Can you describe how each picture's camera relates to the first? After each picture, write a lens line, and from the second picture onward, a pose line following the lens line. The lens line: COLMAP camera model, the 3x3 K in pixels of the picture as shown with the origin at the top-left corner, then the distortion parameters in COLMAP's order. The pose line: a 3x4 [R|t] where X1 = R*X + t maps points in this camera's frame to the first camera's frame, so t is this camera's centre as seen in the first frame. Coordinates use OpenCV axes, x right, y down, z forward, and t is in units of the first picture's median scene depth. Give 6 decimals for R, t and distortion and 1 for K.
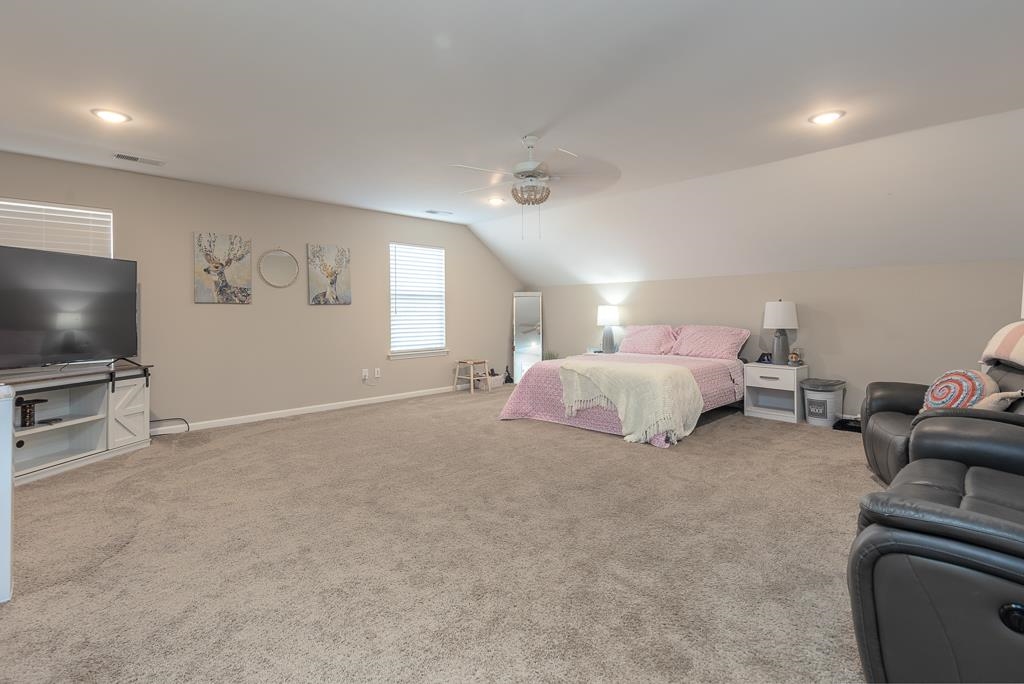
lens RADIAL K [[489.0, 0, 512.0], [0, 489.0, 342.0], [0, 0, 1]] dist [0.054609, -0.023578]
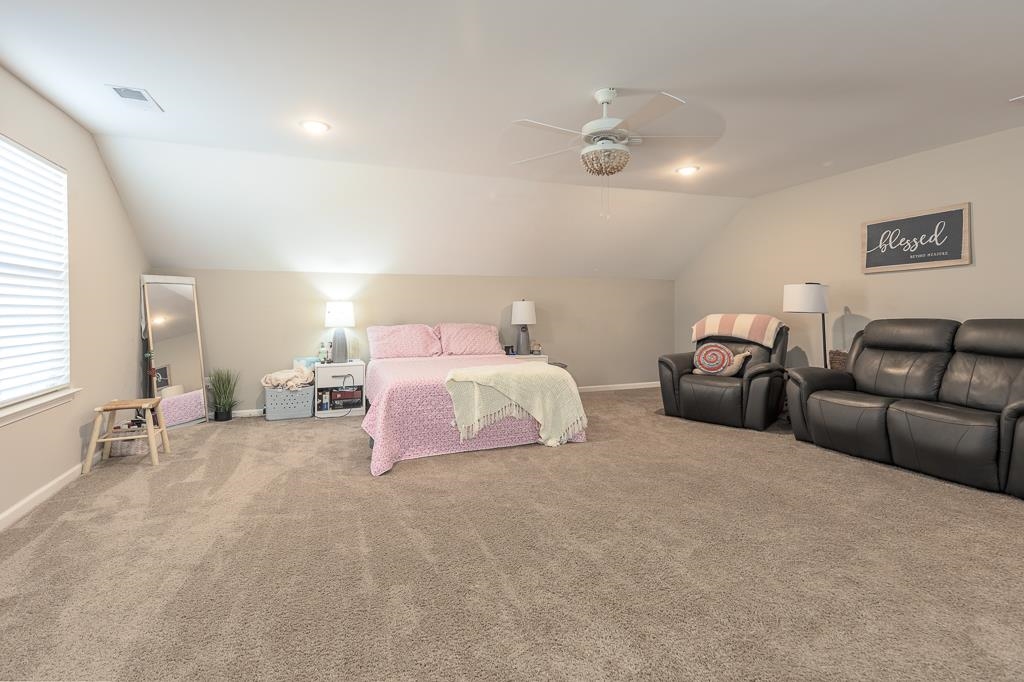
lens RADIAL K [[489.0, 0, 512.0], [0, 489.0, 341.0], [0, 0, 1]] dist [0.054609, -0.023578]
pose [[0.418765, -0.054619, 0.906451, -0.435797], [0.059805, 0.997681, 0.032487, -0.022588], [-0.906123, 0.040606, 0.421061, 0.459511]]
